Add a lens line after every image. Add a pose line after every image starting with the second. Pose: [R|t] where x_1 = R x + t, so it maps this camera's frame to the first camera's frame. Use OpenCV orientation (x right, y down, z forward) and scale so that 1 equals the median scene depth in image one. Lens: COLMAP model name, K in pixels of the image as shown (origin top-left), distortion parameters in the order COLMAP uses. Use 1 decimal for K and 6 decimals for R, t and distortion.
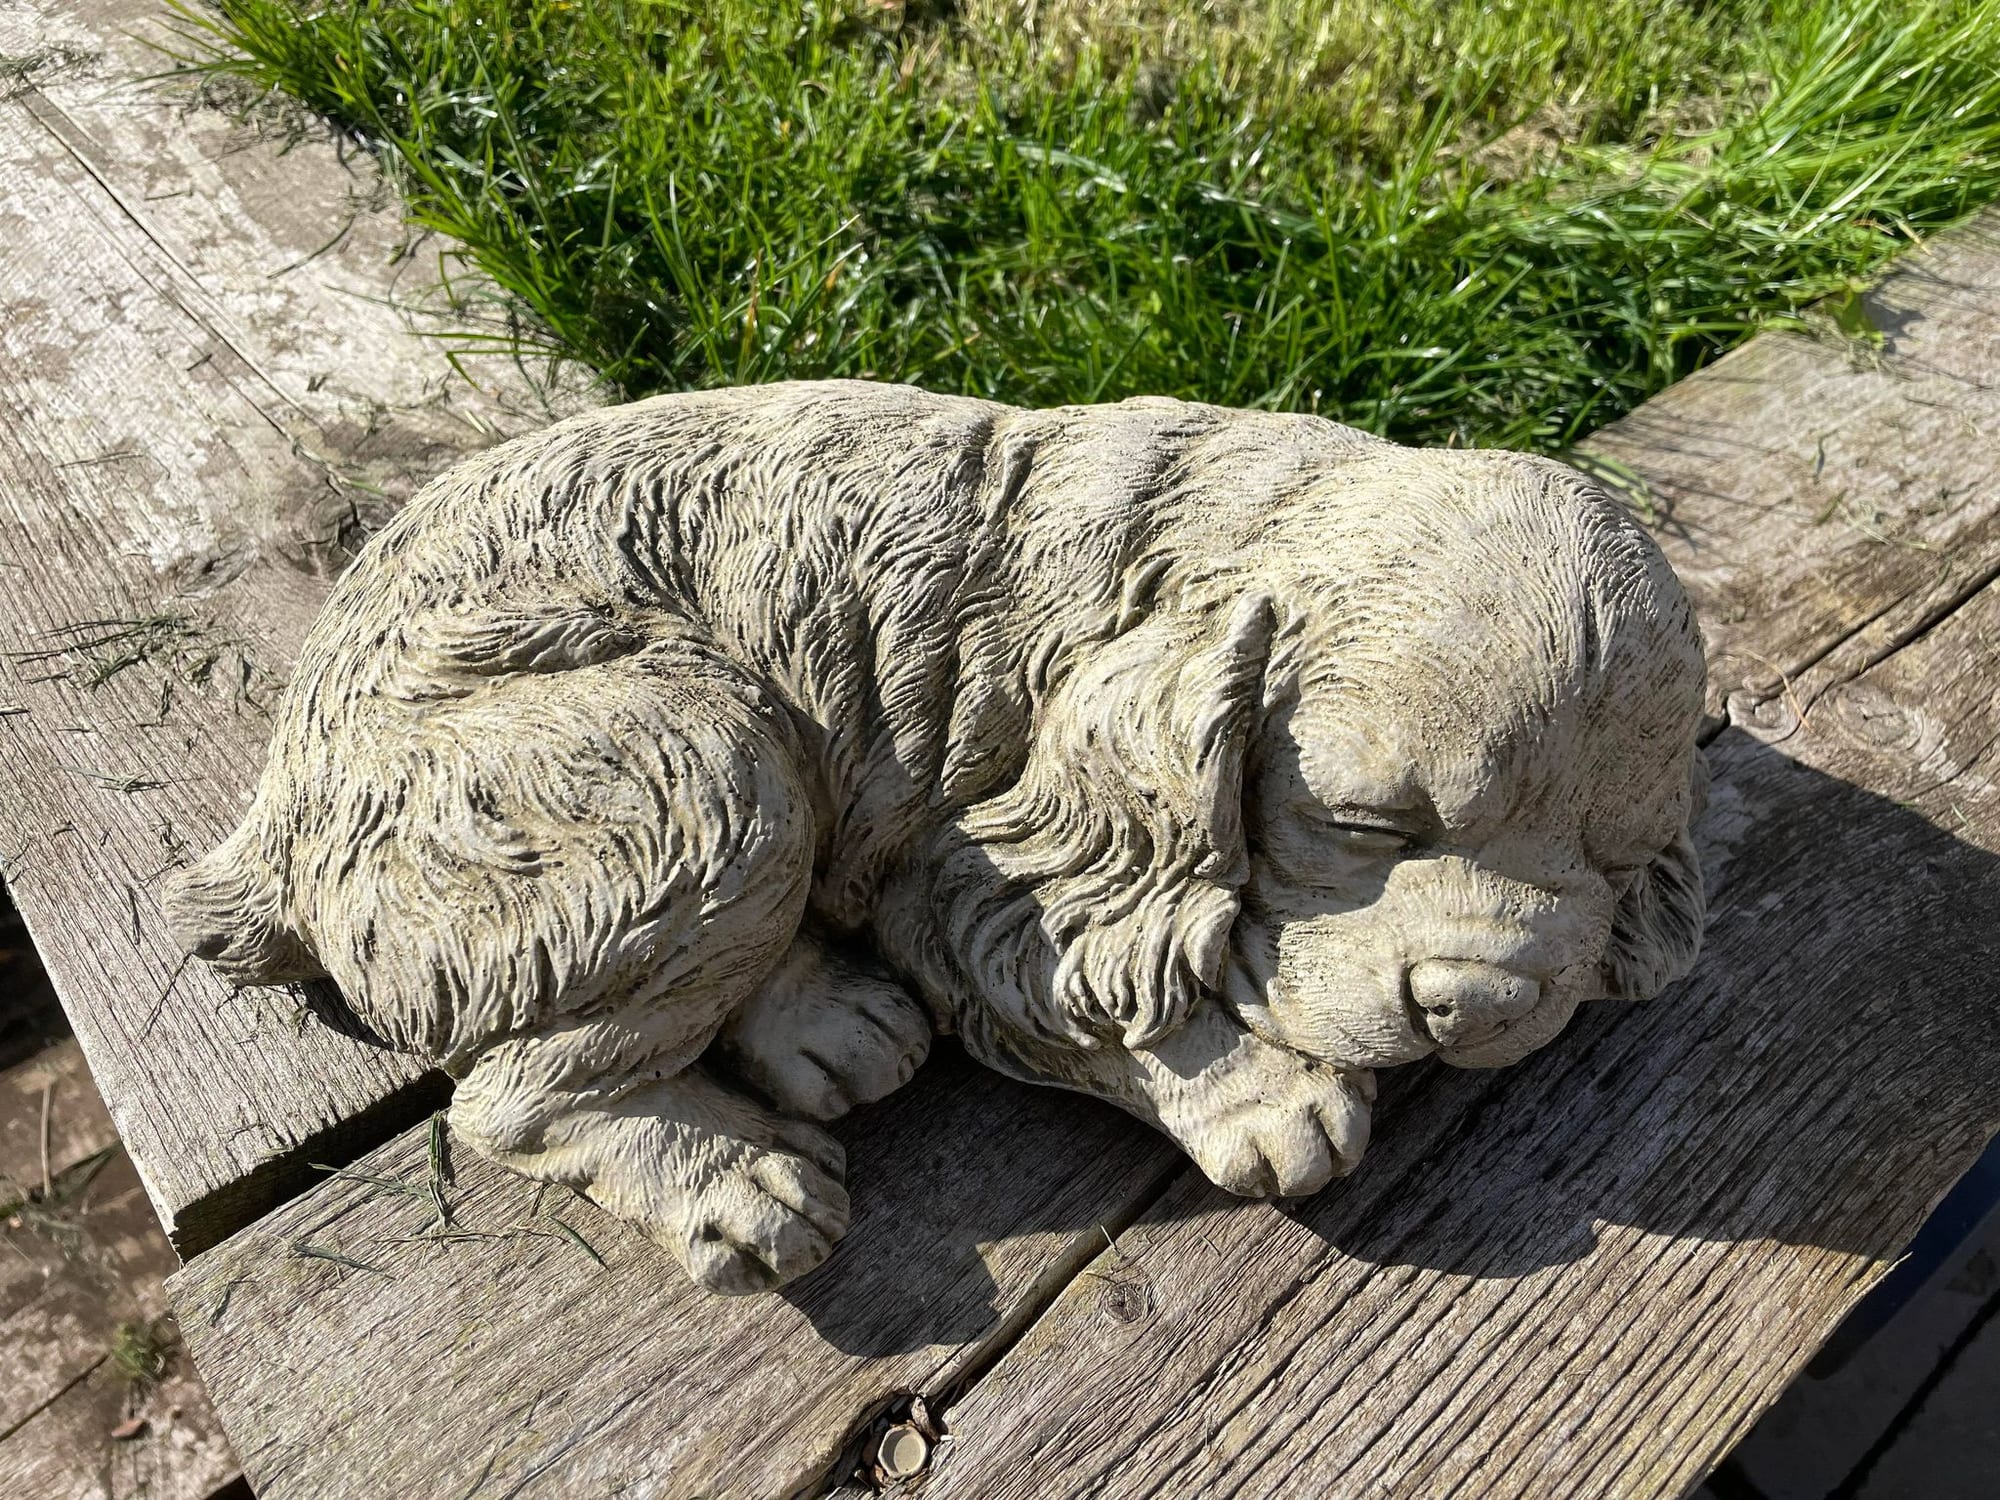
lens RADIAL K [[1501.1, 0, 1014.4], [0, 1501.1, 734.8], [0, 0, 1]] dist [0.089354, -0.121292]
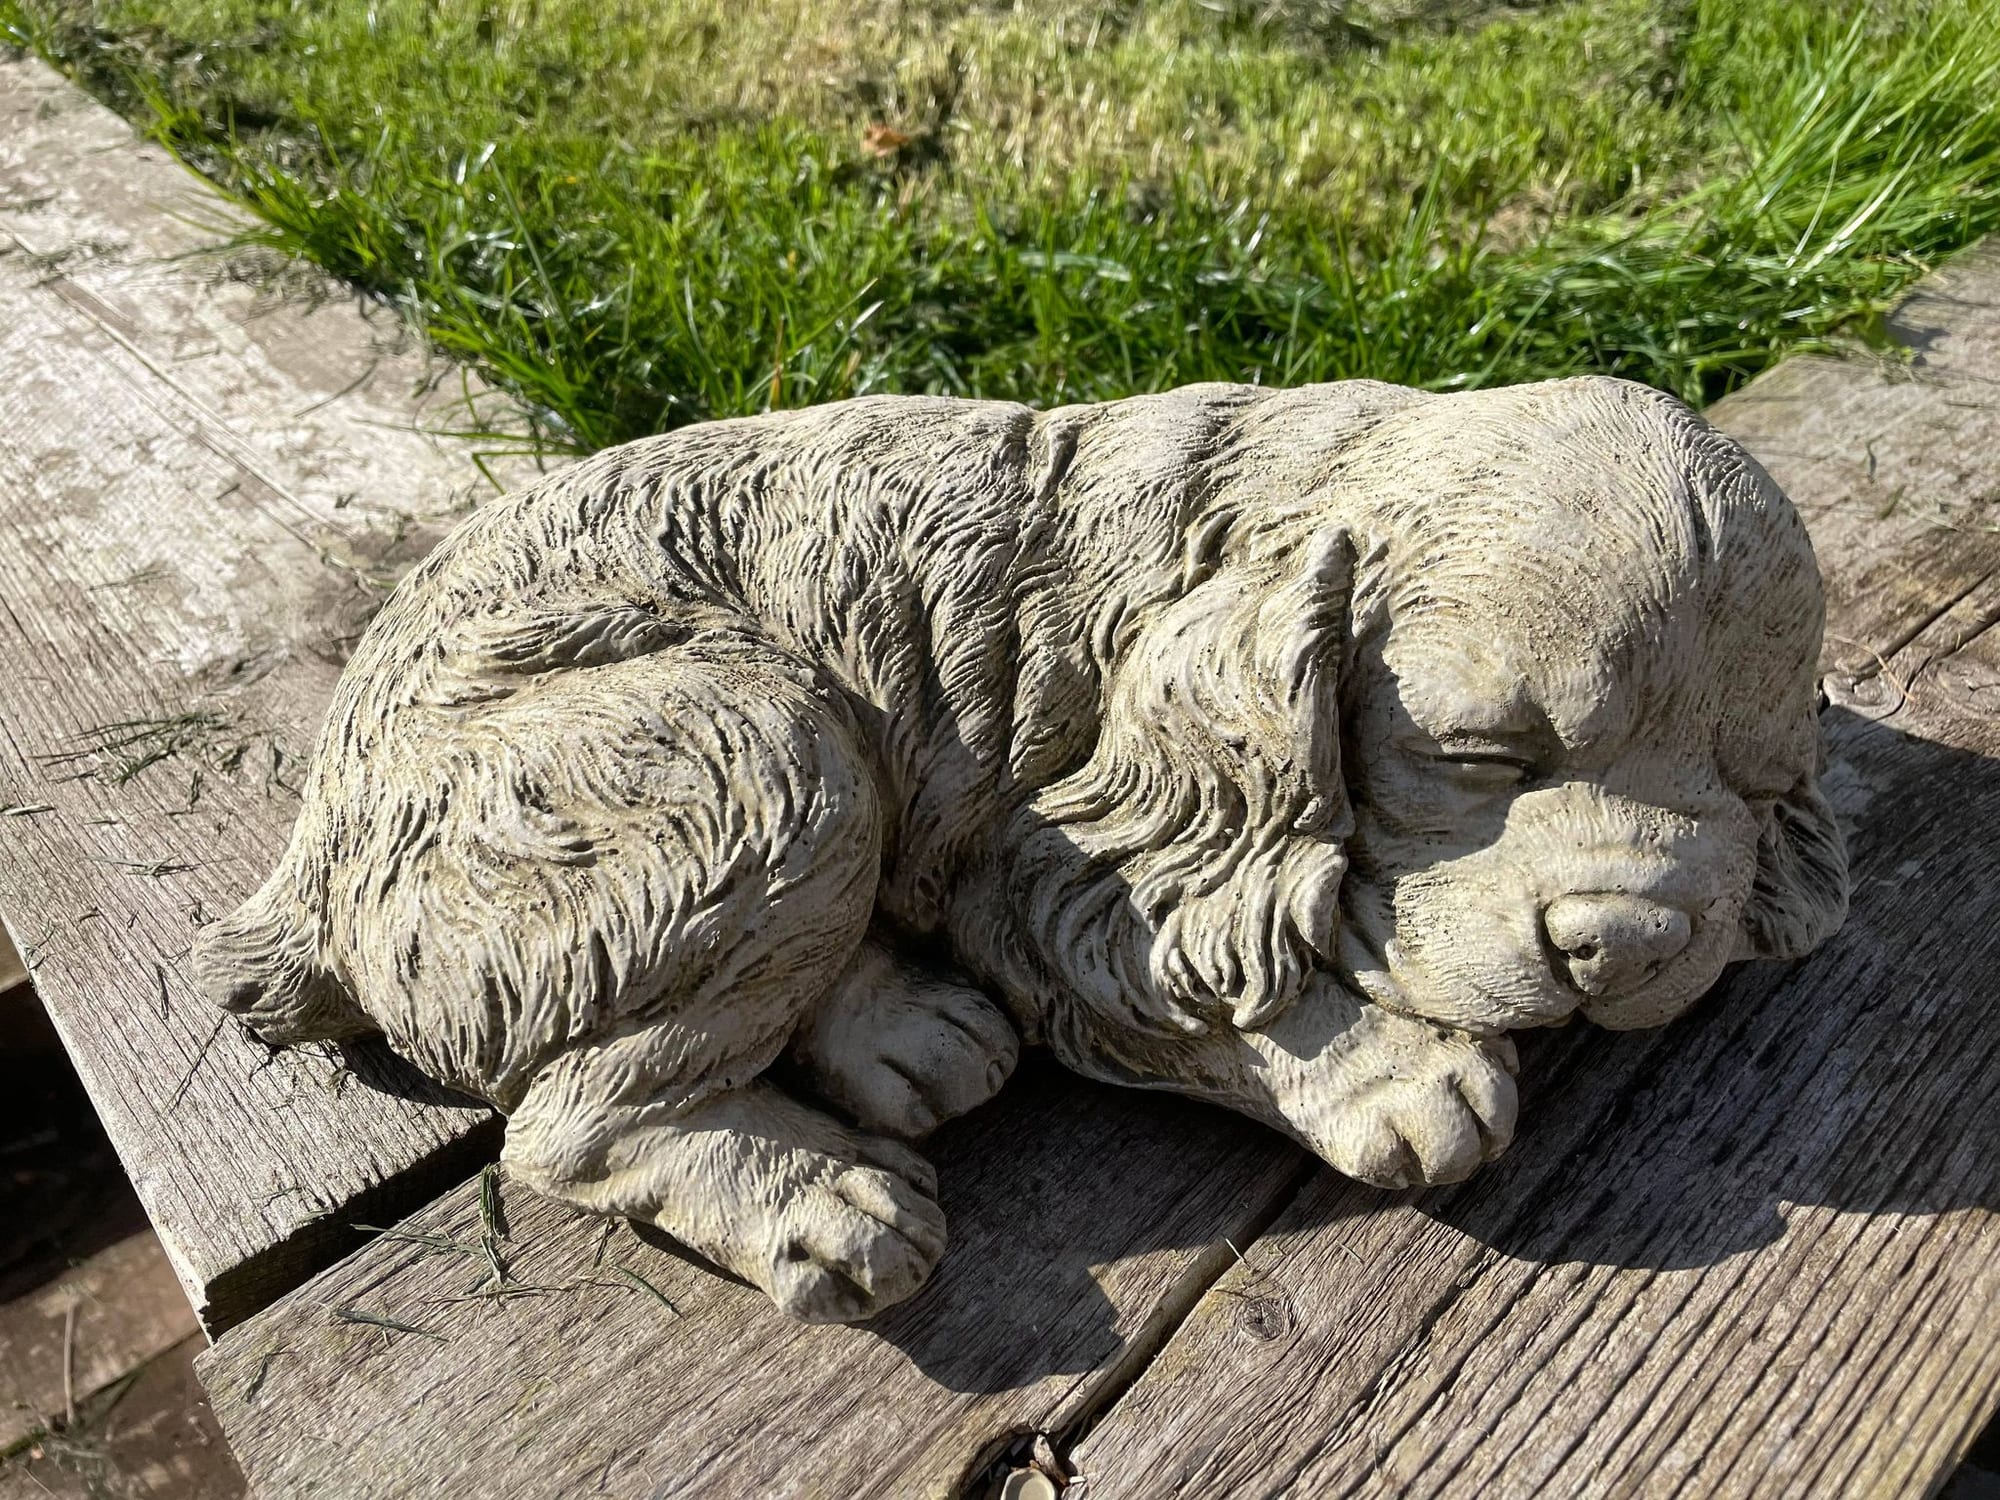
lens RADIAL K [[1511.0, 0, 991.5], [0, 1511.0, 721.5], [0, 0, 1]] dist [0.088389, -0.120552]
pose [[0.997049, -0.073761, -0.021286, -0.039547], [0.070182, 0.988120, -0.136720, 0.138469], [0.031118, 0.134823, 0.990381, 0.063425]]
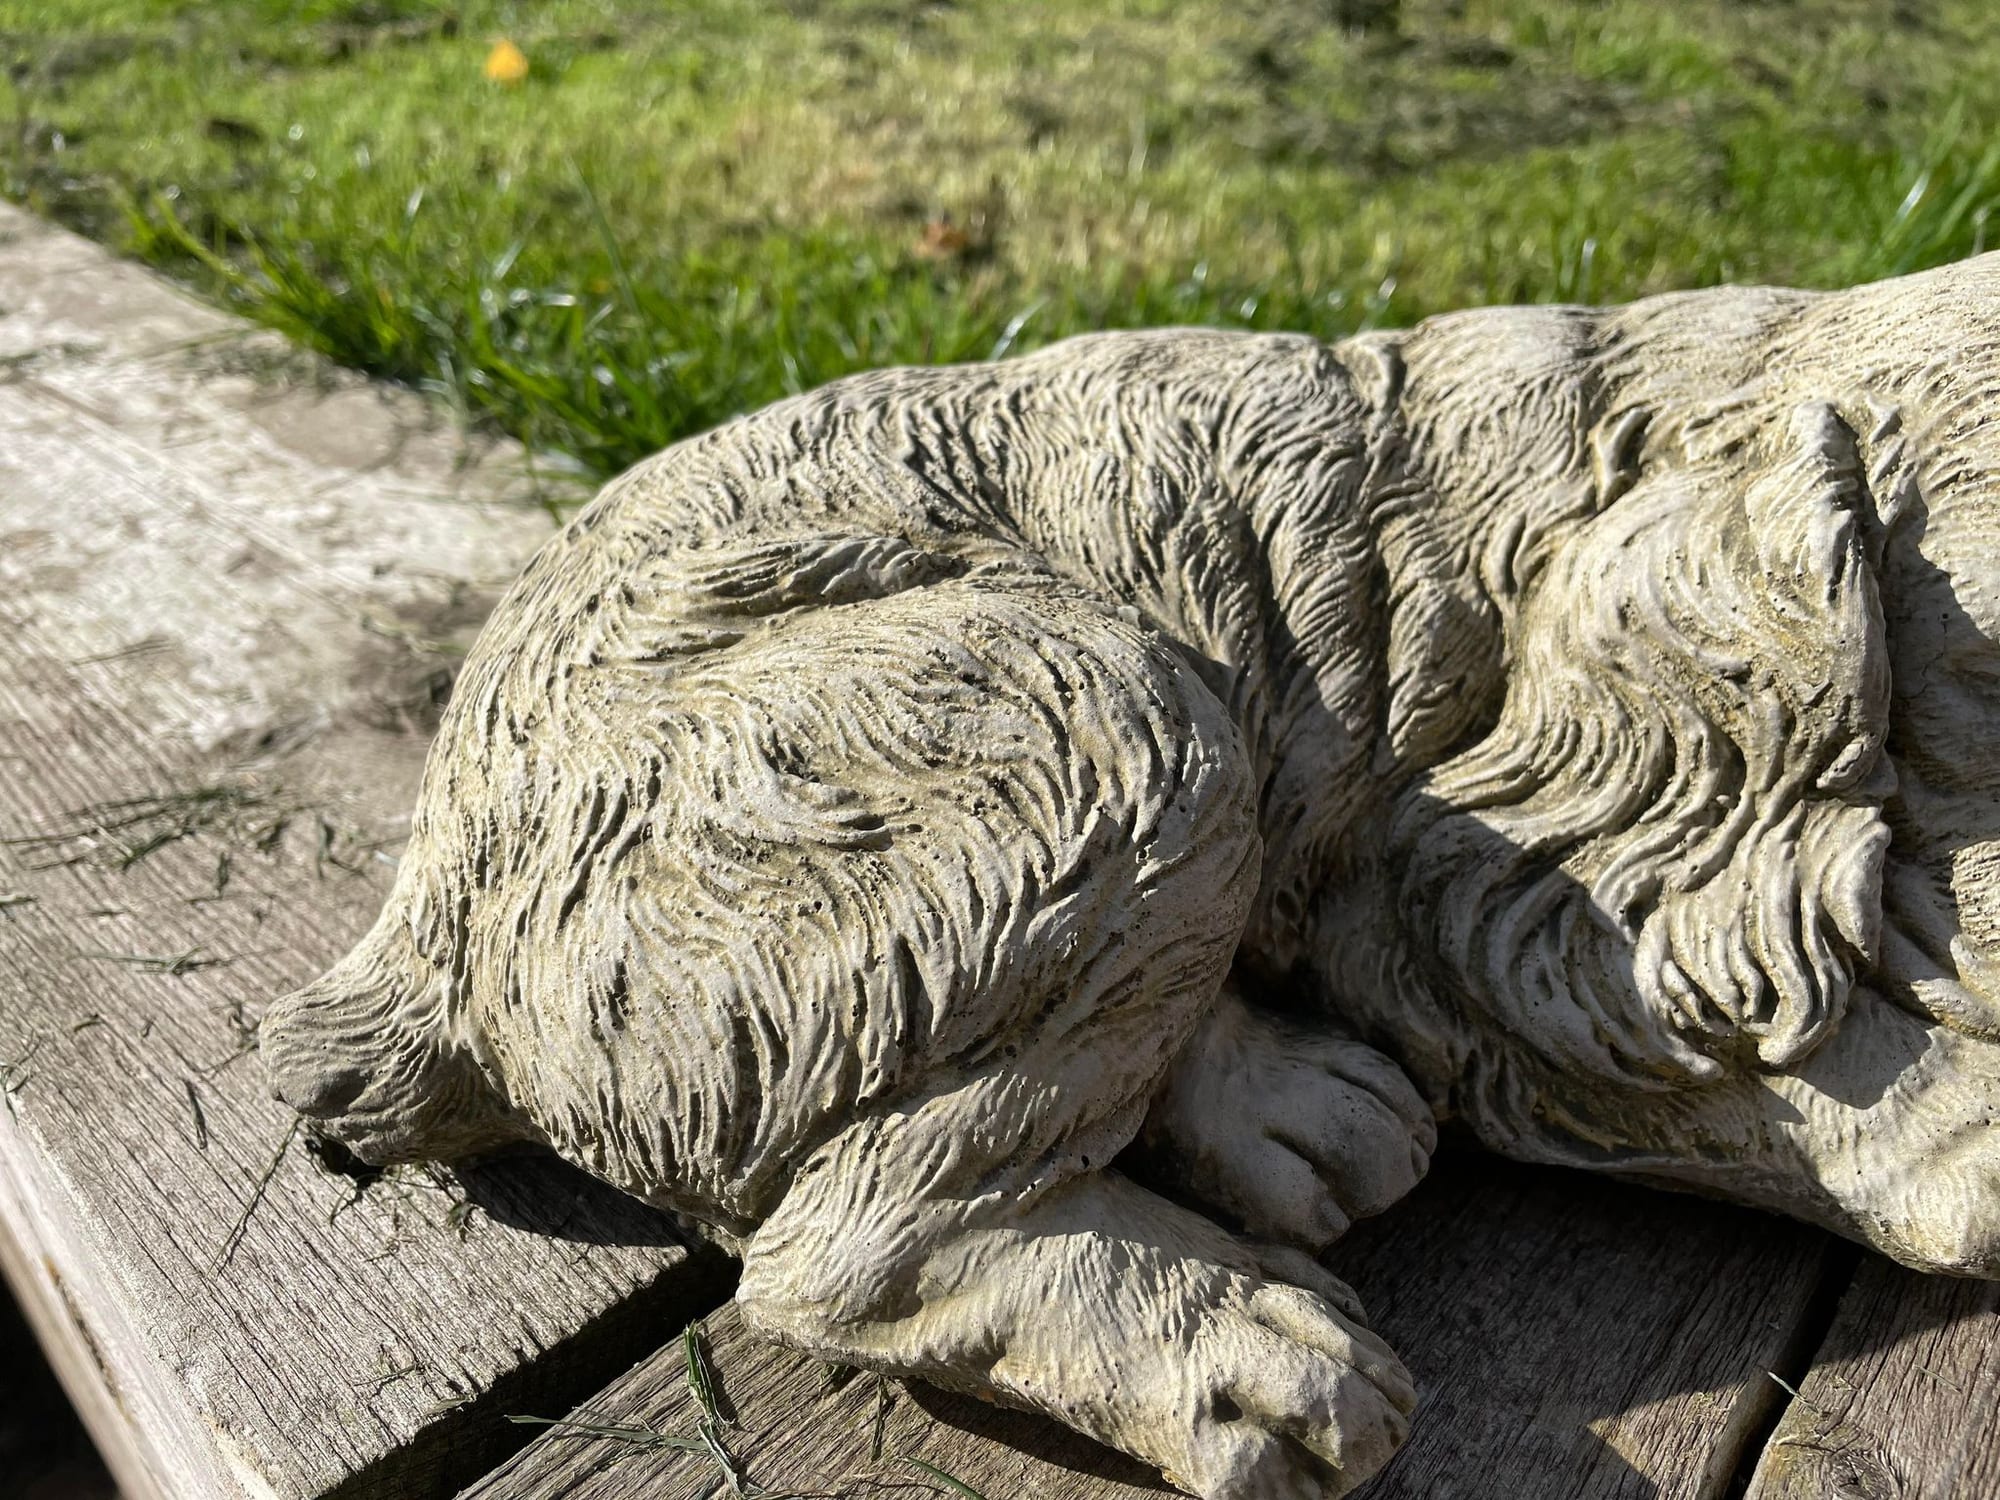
lens RADIAL K [[1574.7, 0, 1055.1], [0, 1574.7, 727.9], [0, 0, 1]] dist [0.086524, -0.165138]
pose [[0.993552, -0.101219, 0.051079, -0.249685], [0.111074, 0.959341, -0.259474, 0.209420], [-0.022739, 0.263475, 0.964398, 0.302271]]
